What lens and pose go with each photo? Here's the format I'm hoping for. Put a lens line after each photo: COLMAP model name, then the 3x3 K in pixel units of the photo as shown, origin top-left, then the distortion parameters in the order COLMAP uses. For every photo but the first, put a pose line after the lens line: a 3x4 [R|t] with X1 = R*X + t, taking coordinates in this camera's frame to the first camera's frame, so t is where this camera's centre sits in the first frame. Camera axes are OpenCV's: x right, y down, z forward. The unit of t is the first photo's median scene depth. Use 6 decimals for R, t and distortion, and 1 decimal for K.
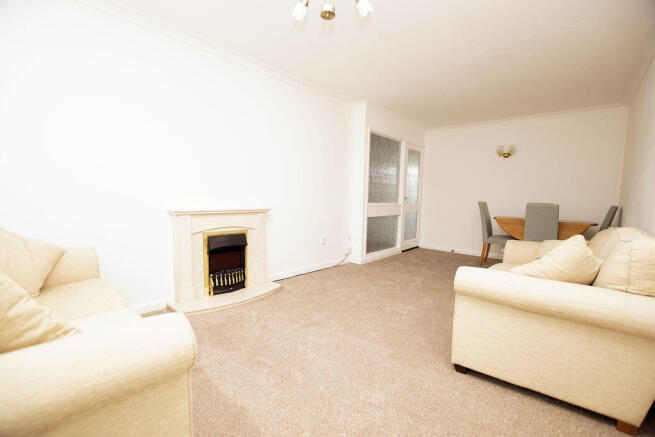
lens RADIAL K [[290.6, 0, 329.2], [0, 290.6, 216.4], [0, 0, 1]] dist [-0.018311, -0.000085]
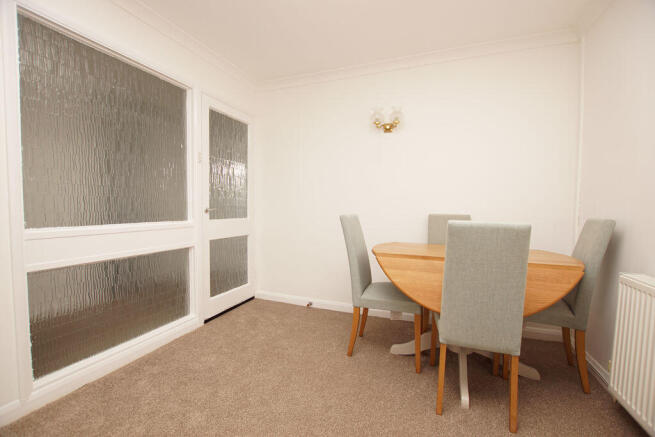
lens RADIAL K [[290.6, 0, 326.4], [0, 290.6, 217.7], [0, 0, 1]] dist [-0.018311, -0.000085]
pose [[0.941052, -0.030888, 0.336850, 0.289926], [0.044261, 0.998504, -0.032092, -0.027180], [-0.335355, 0.045109, 0.941011, 0.489458]]
